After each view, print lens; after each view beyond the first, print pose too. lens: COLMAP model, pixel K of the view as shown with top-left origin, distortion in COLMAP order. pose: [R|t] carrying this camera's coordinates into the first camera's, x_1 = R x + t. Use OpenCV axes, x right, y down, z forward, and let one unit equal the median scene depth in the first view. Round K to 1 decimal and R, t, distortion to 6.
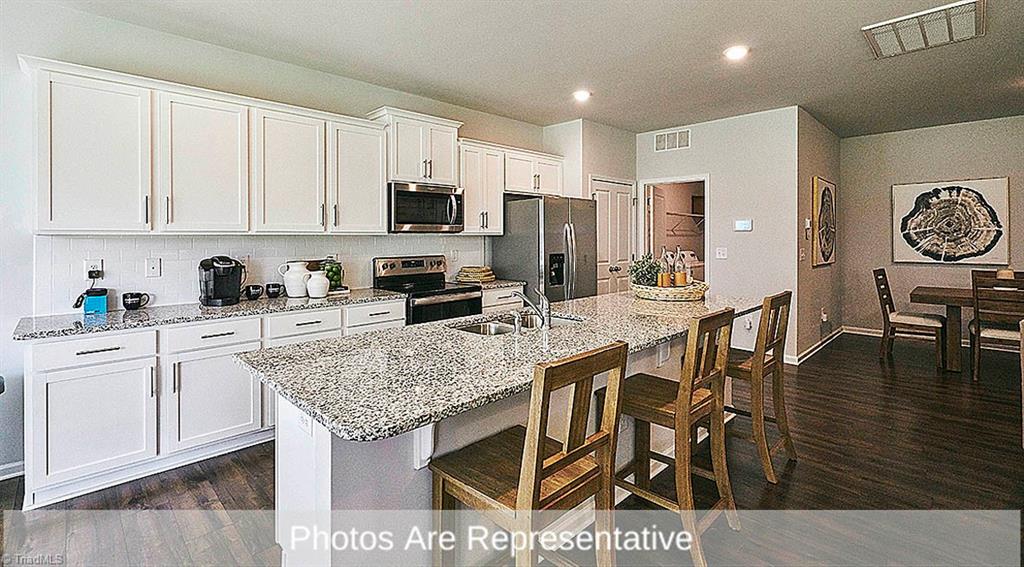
lens RADIAL K [[455.8, 0, 507.0], [0, 455.8, 242.0], [0, 0, 1]] dist [0.000329, 0.000291]
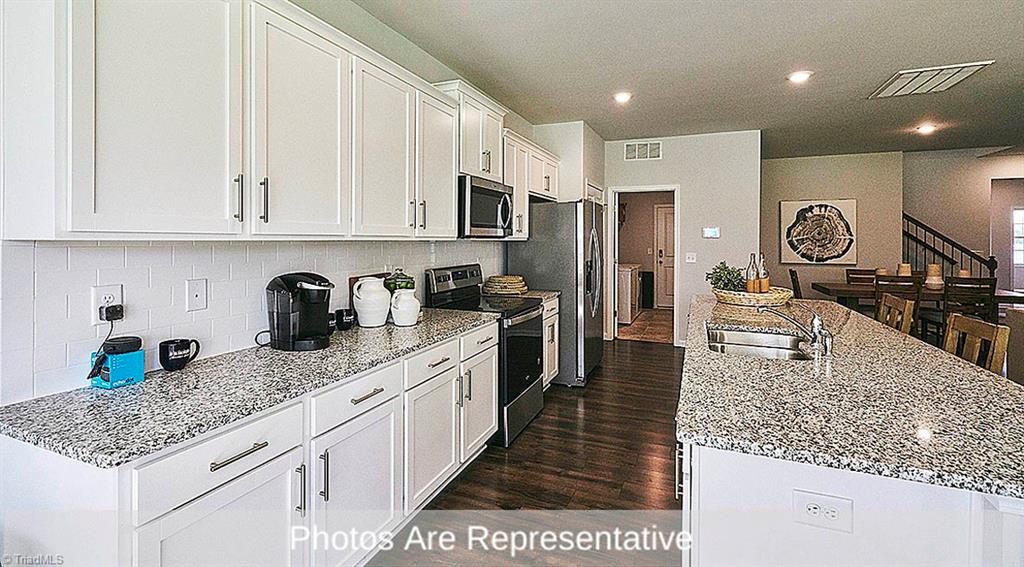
lens RADIAL K [[455.8, 0, 507.0], [0, 455.8, 242.0], [0, 0, 1]] dist [0.000329, 0.000291]
pose [[0.921523, 0.004412, 0.388299, -0.412802], [-0.002986, 0.999986, -0.004276, -0.008016], [-0.388313, 0.002781, 0.921523, 0.187636]]
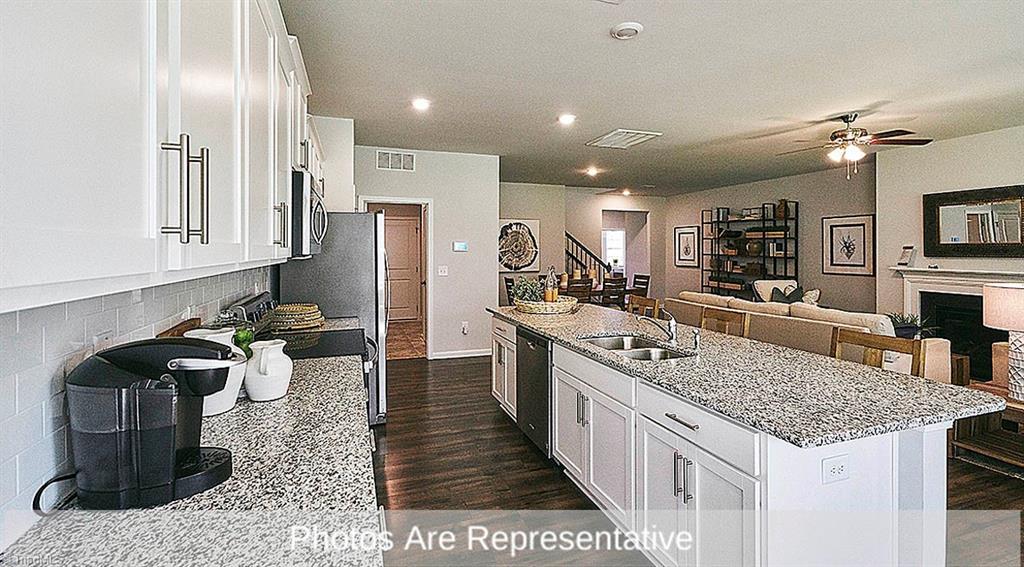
lens RADIAL K [[459.9, 0, 513.2], [0, 459.9, 250.5], [0, 0, 1]] dist [0.000588, 0.000094]
pose [[0.418932, 0.001573, 0.908016, -0.558556], [0.007475, 0.999959, -0.005181, -0.021283], [-0.907987, 0.008958, 0.418903, 0.421165]]
